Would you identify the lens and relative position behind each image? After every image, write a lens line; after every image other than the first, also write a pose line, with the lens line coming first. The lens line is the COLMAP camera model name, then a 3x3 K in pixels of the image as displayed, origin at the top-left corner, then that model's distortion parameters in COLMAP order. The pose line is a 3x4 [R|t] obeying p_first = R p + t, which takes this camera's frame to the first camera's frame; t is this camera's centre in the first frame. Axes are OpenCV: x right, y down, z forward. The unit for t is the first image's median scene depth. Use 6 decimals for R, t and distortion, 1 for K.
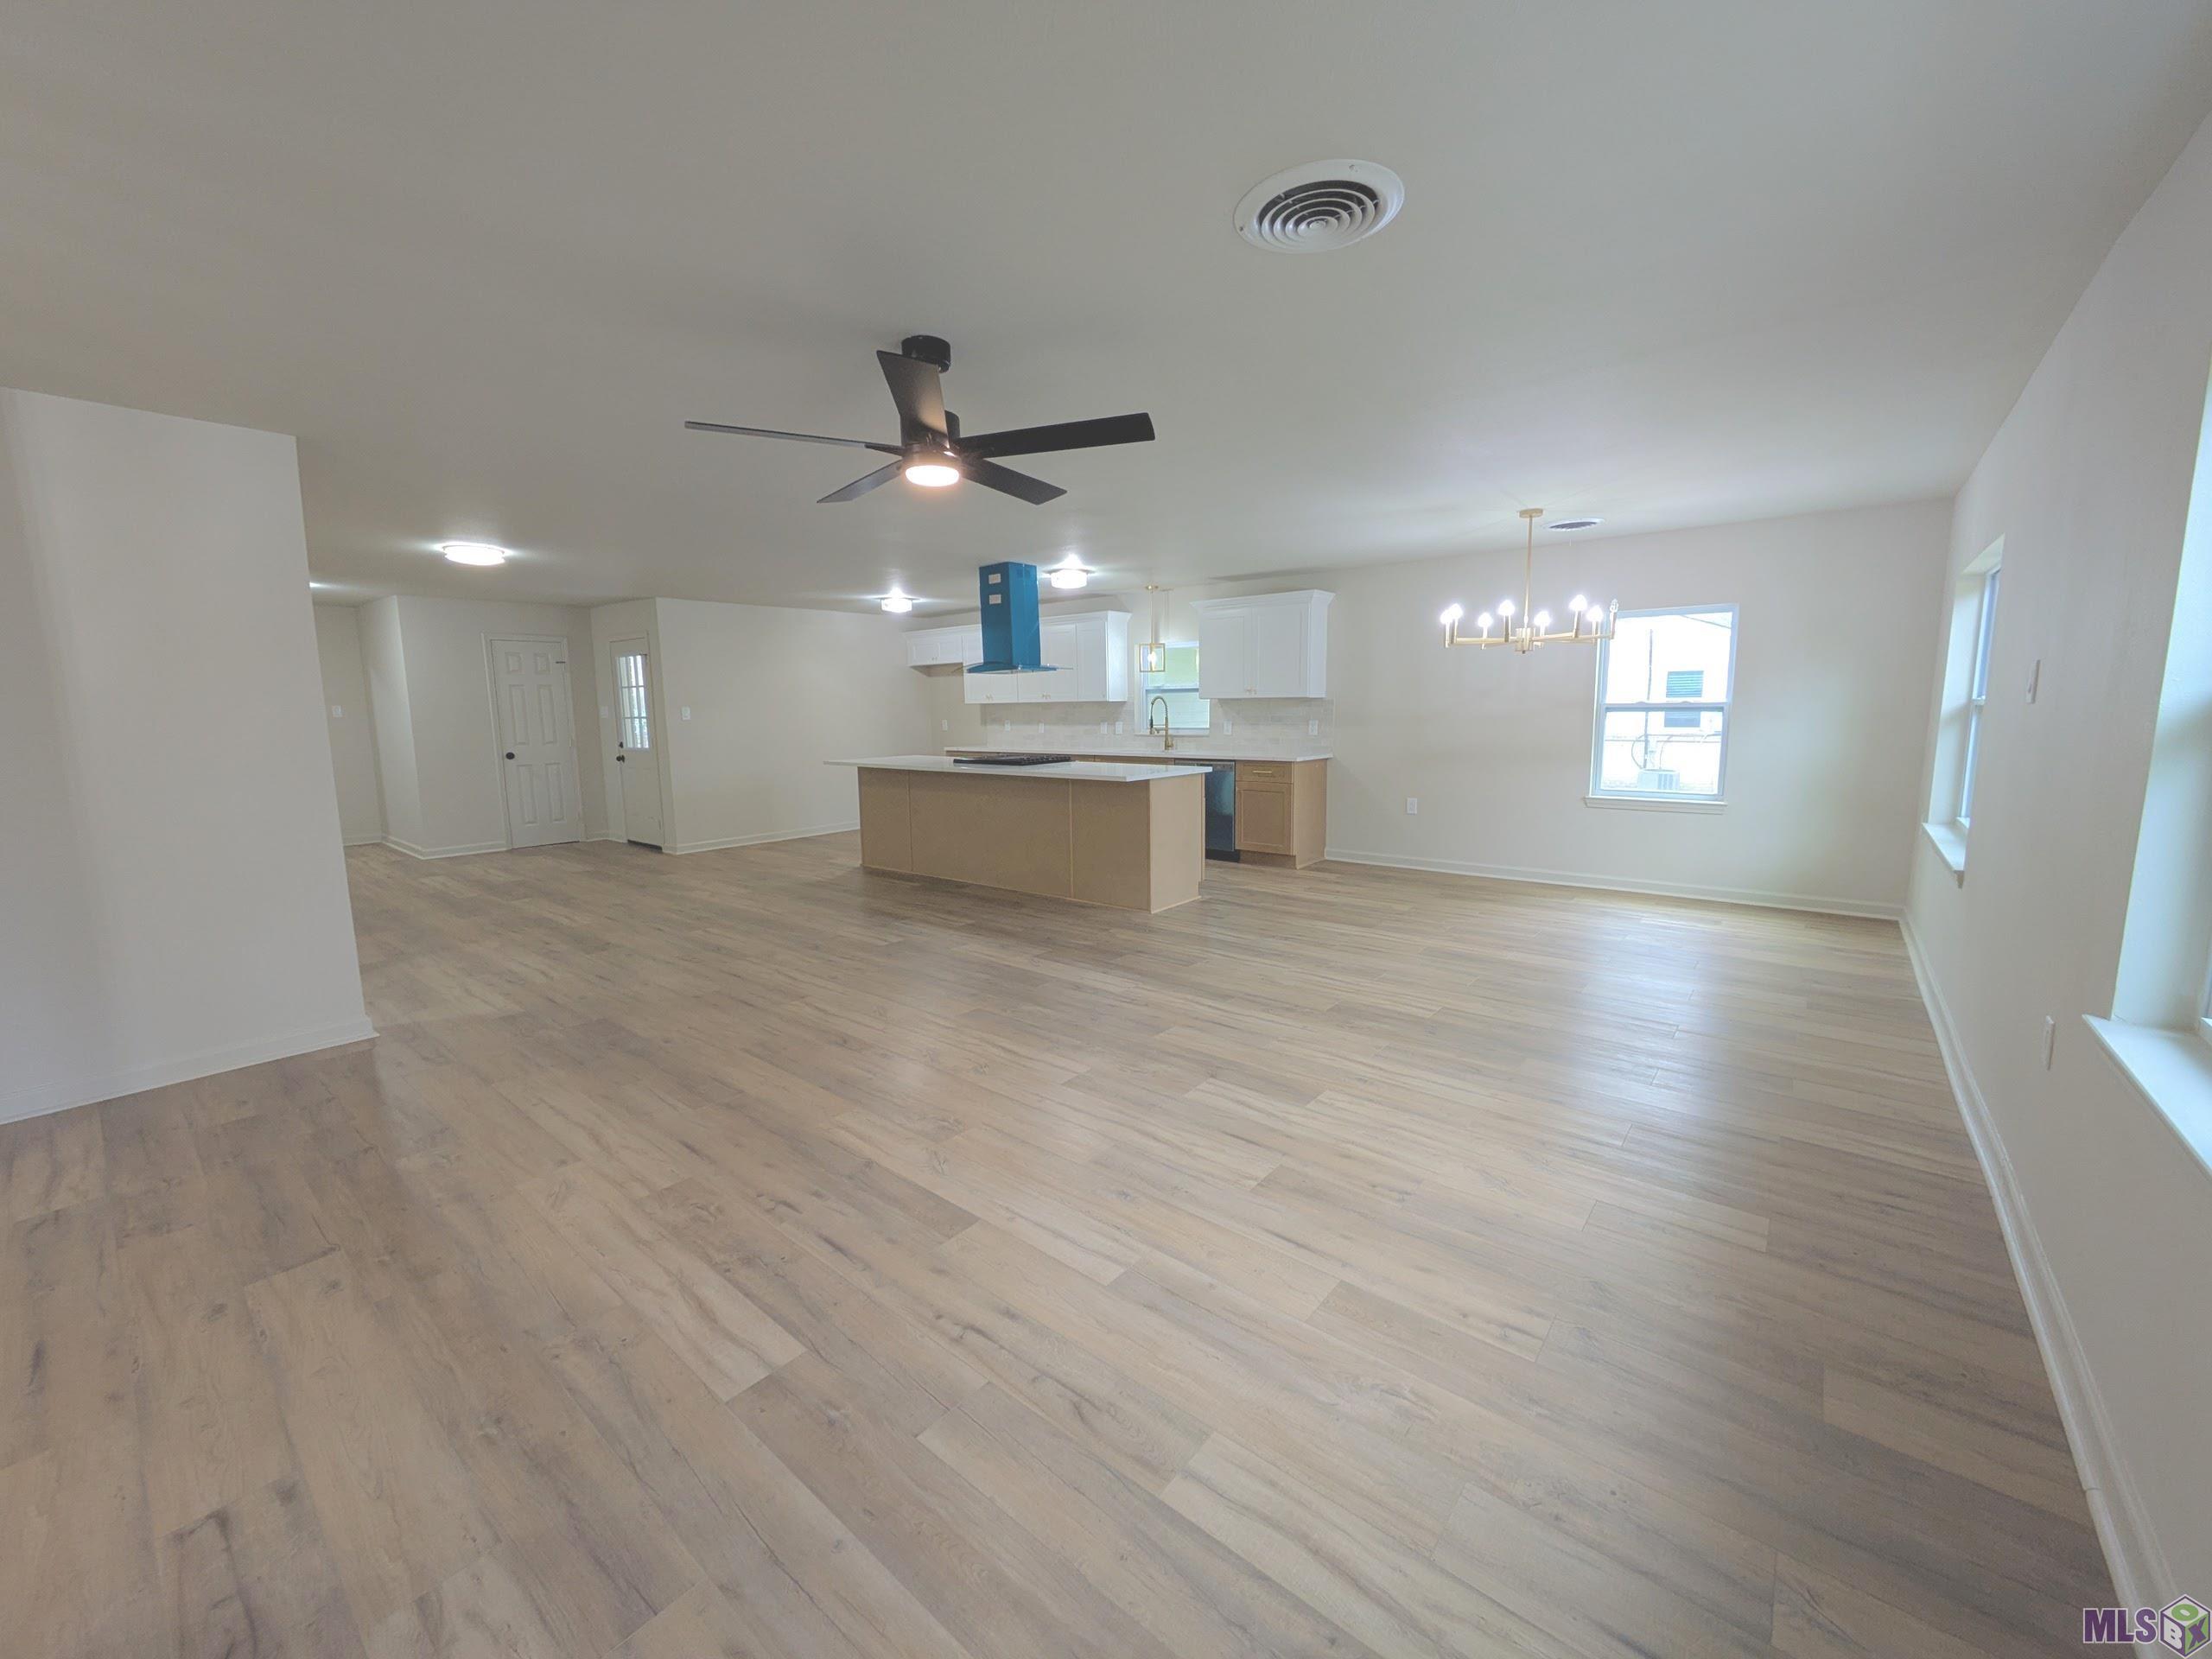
lens RADIAL K [[869.6, 0, 1086.3], [0, 869.6, 832.5], [0, 0, 1]] dist [-0.001841, 0.001962]
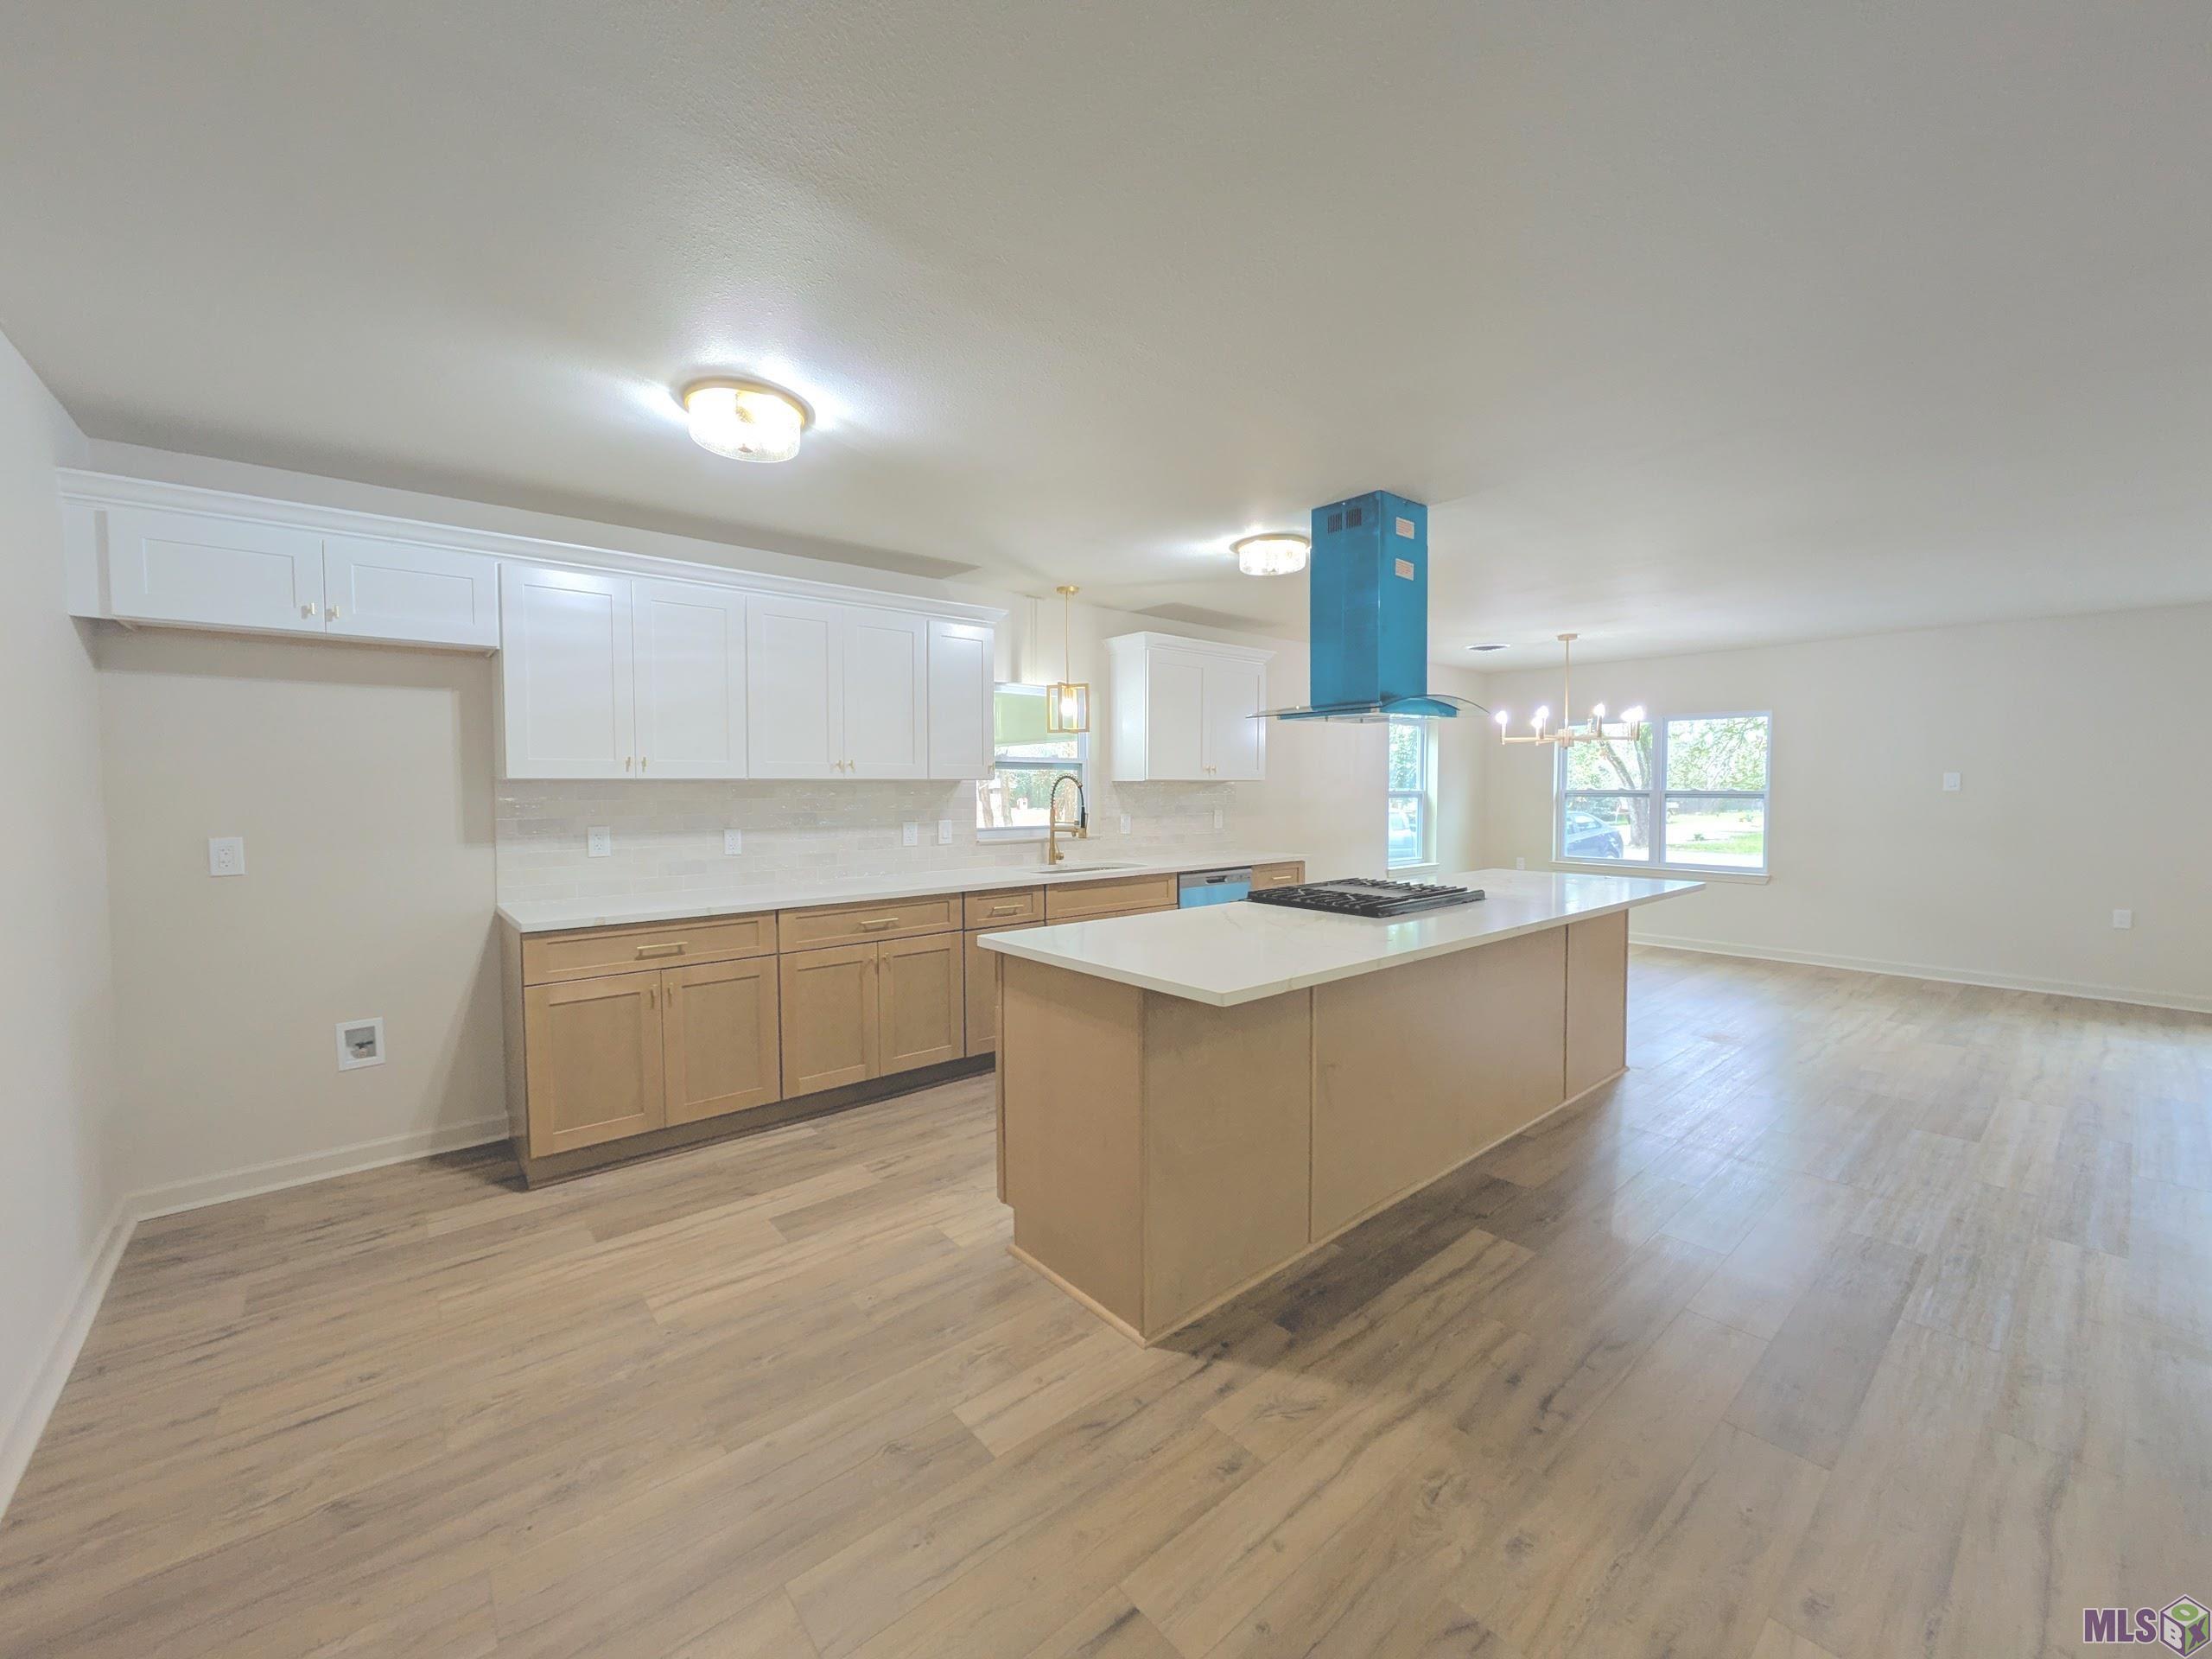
lens RADIAL K [[869.6, 0, 1102.1], [0, 869.6, 824.1], [0, 0, 1]] dist [-0.001841, 0.001962]
pose [[0.158595, -0.028199, 0.986941, -0.704840], [0.140055, 0.990127, 0.005784, -0.175918], [-0.977360, 0.137308, 0.160979, 1.266997]]
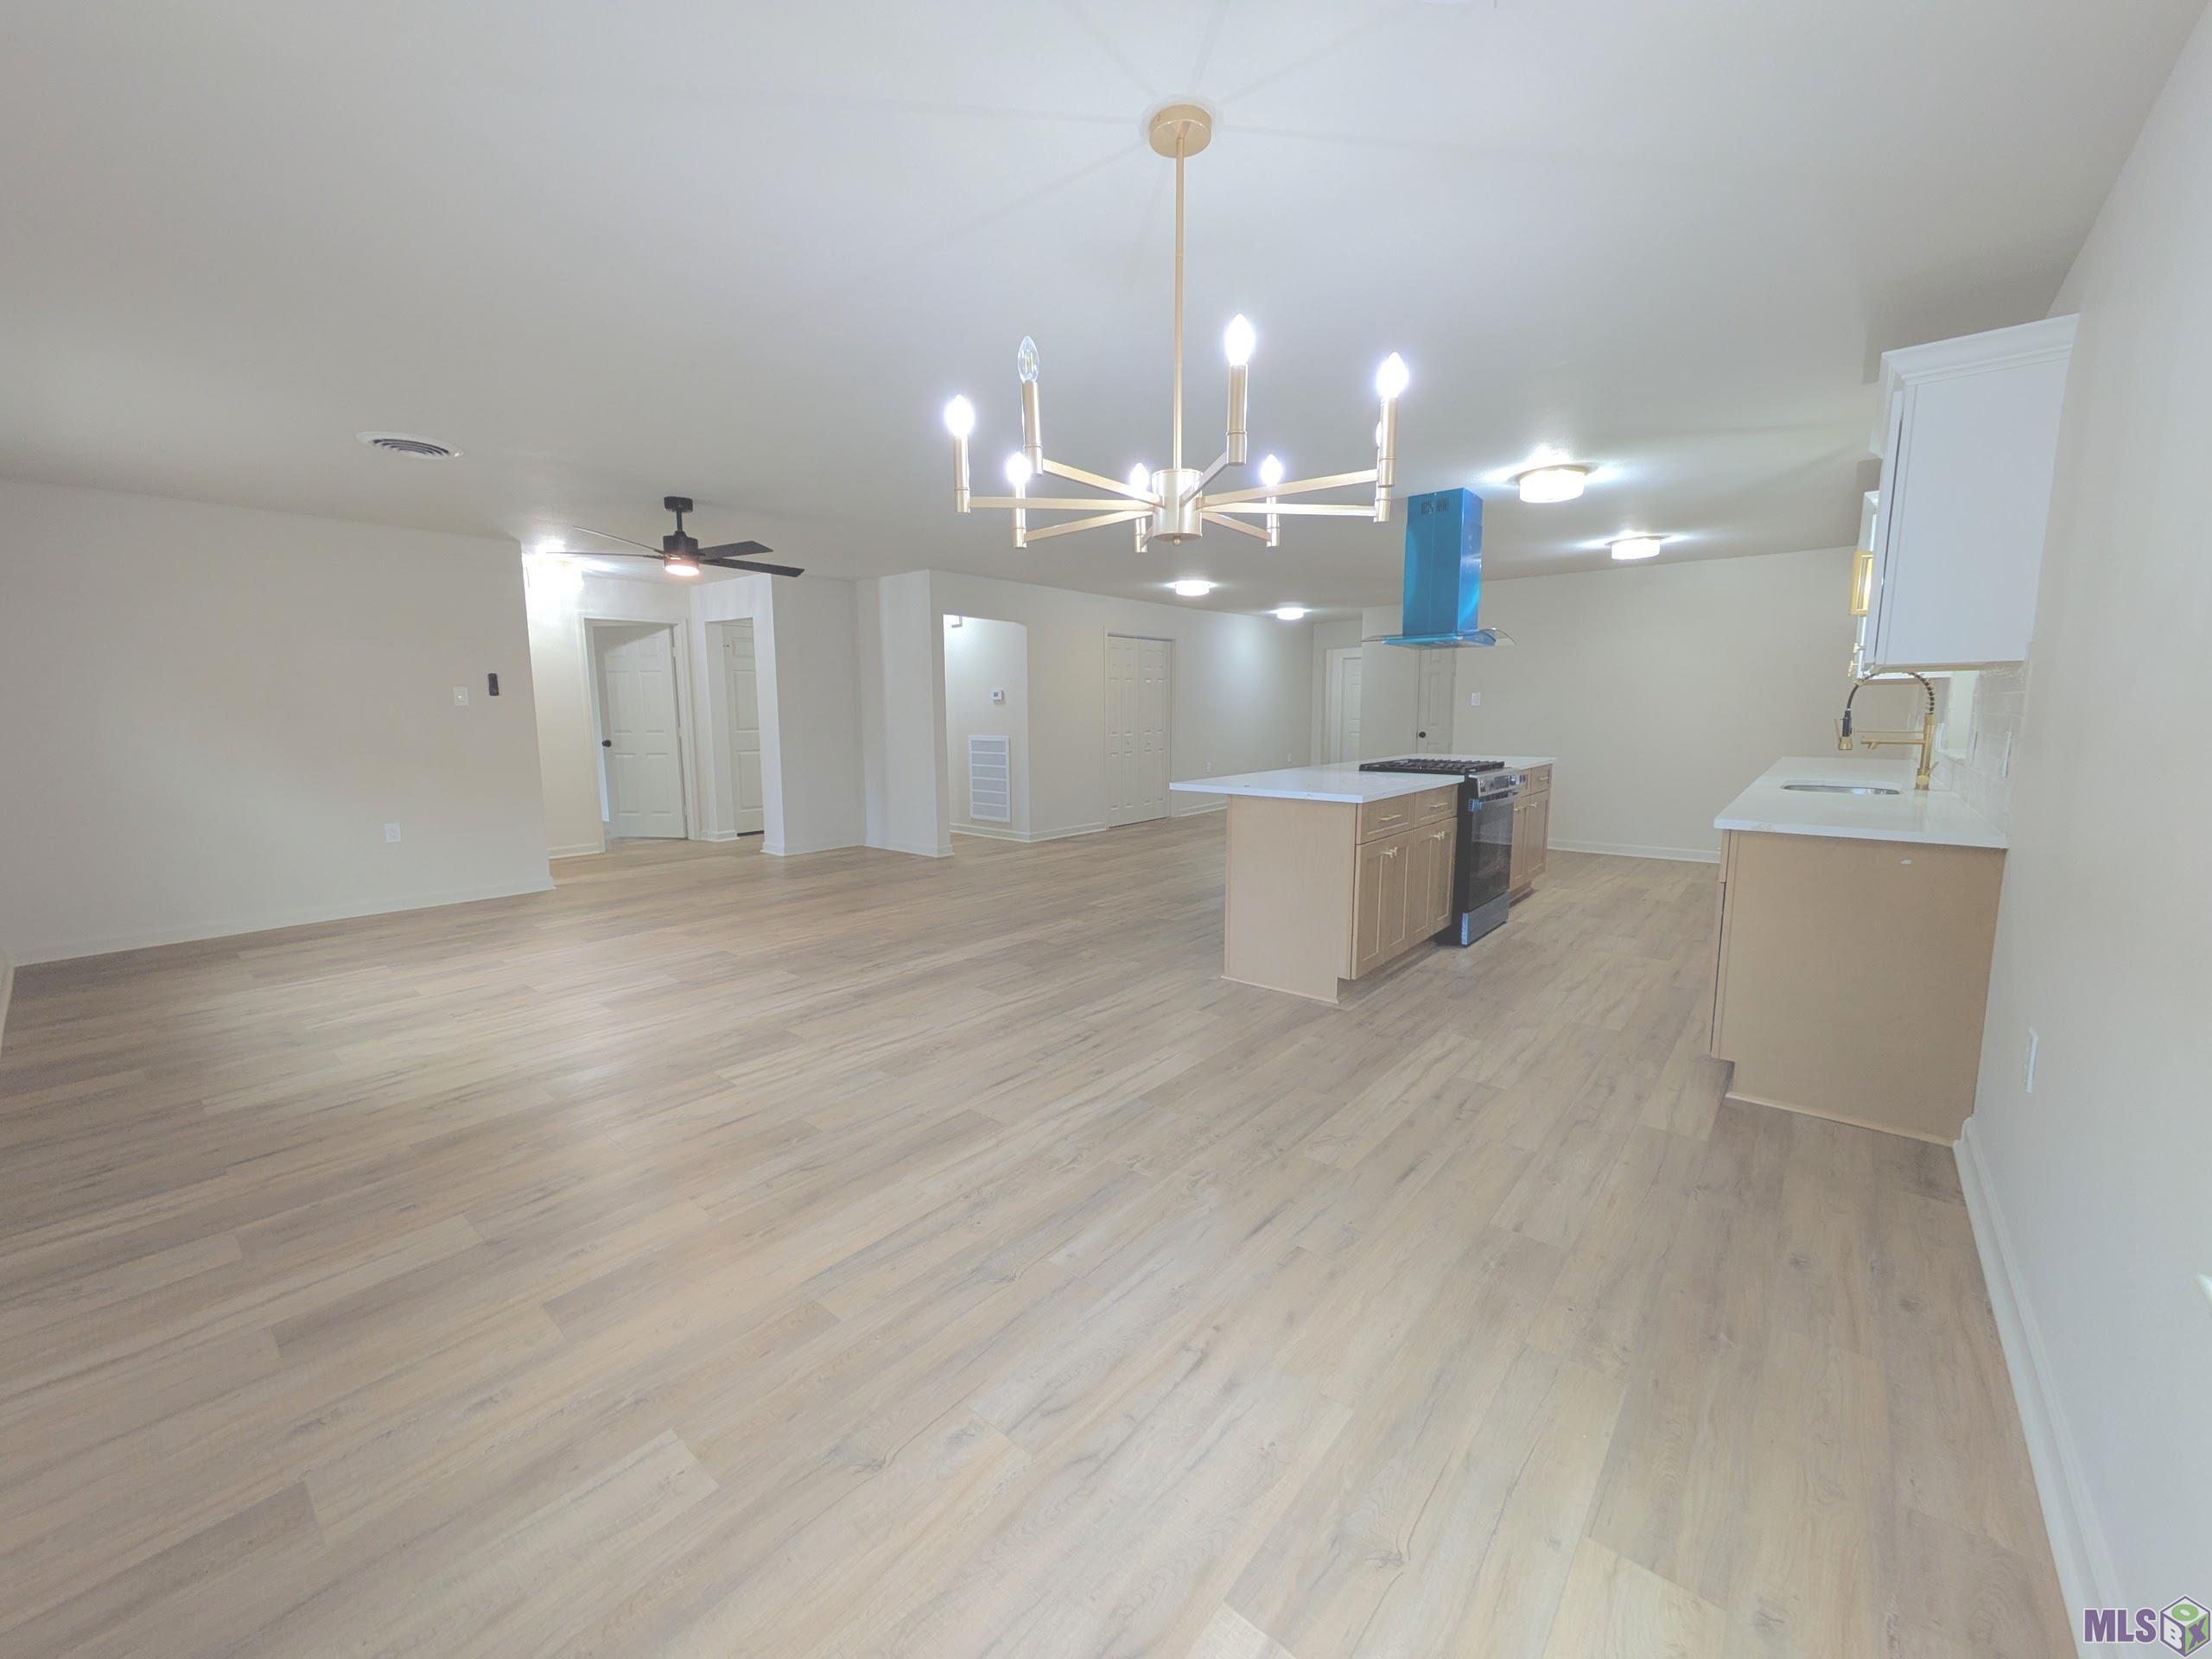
lens RADIAL K [[869.6, 0, 1112.4], [0, 869.6, 815.1], [0, 0, 1]] dist [-0.001841, 0.001962]
pose [[0.009305, 0.136233, -0.990633, 0.769623], [-0.134498, 0.981844, 0.133761, -0.124949], [0.990870, 0.131994, 0.027459, 0.854570]]
